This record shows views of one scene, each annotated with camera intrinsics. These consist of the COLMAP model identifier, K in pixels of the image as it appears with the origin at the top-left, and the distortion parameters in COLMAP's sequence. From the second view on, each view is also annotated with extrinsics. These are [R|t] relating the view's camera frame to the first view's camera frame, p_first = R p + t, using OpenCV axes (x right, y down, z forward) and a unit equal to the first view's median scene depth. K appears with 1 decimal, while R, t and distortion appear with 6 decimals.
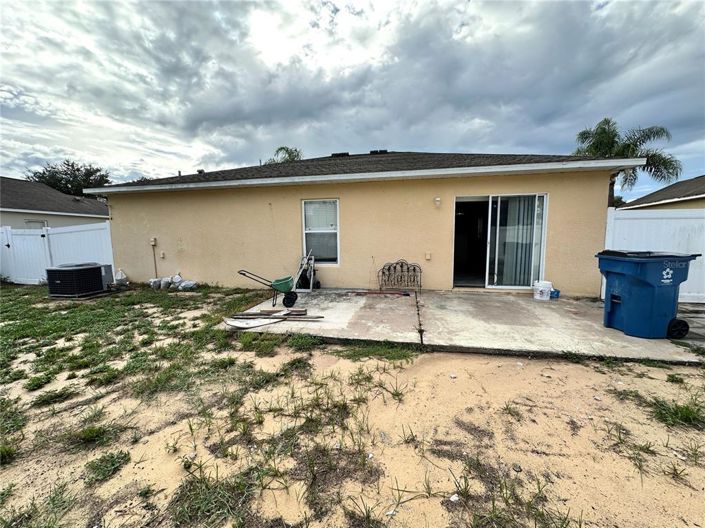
lens RADIAL K [[280.7, 0, 353.1], [0, 280.7, 264.9], [0, 0, 1]] dist [-0.002368, 0.001071]
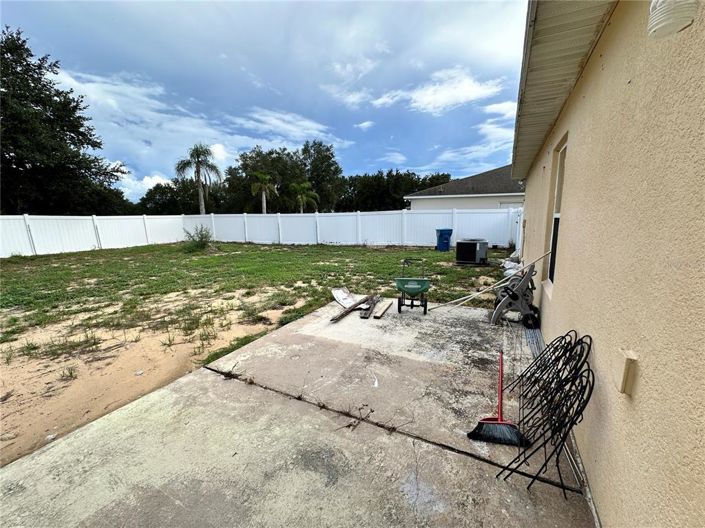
lens RADIAL K [[280.7, 0, 354.7], [0, 280.7, 267.0], [0, 0, 1]] dist [-0.002368, 0.001071]
pose [[-0.281892, 0.182506, -0.941928, 1.166560], [-0.082619, 0.973477, 0.213344, -0.295256], [0.955882, 0.137961, -0.259337, 2.227947]]
